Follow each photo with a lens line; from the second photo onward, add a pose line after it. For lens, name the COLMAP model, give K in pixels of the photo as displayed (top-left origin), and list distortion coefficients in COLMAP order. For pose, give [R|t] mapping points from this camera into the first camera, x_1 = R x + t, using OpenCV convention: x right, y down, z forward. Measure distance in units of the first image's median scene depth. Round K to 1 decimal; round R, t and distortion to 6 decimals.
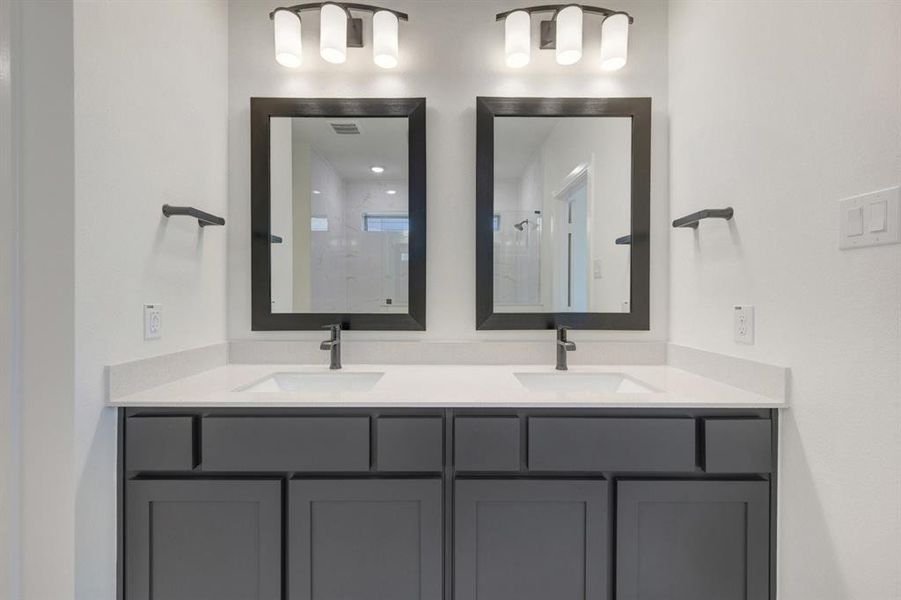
lens RADIAL K [[321.1, 0, 448.5], [0, 321.1, 310.8], [0, 0, 1]] dist [-0.000798, 0.000029]
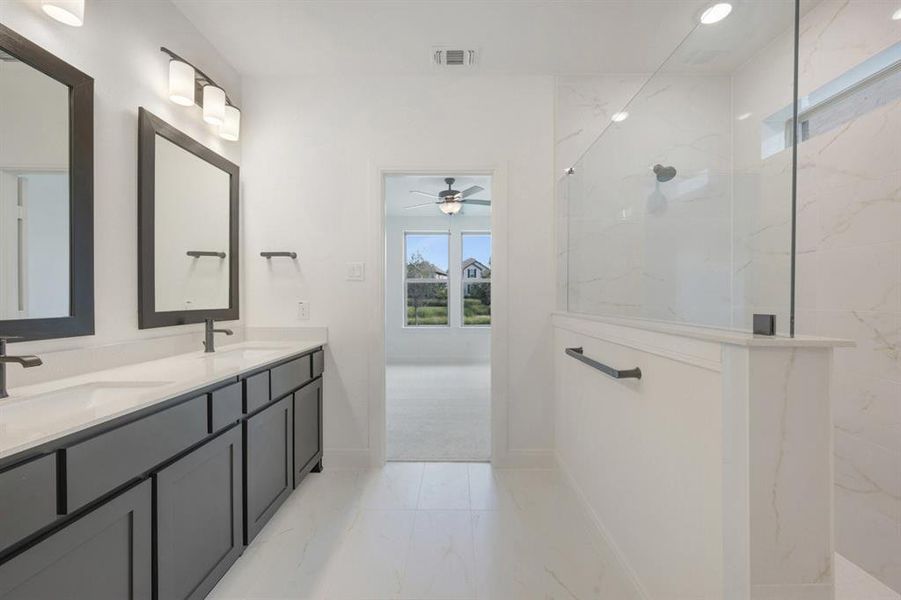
lens RADIAL K [[682.7, 0, 450.6], [0, 682.7, 299.9], [0, 0, 1]] dist [0.001909, 0.000938]
pose [[0.008355, -0.001185, 0.999964, -2.081561], [0.044188, 0.999023, 0.000815, 0.008669], [-0.998988, 0.044180, 0.008400, -0.004820]]
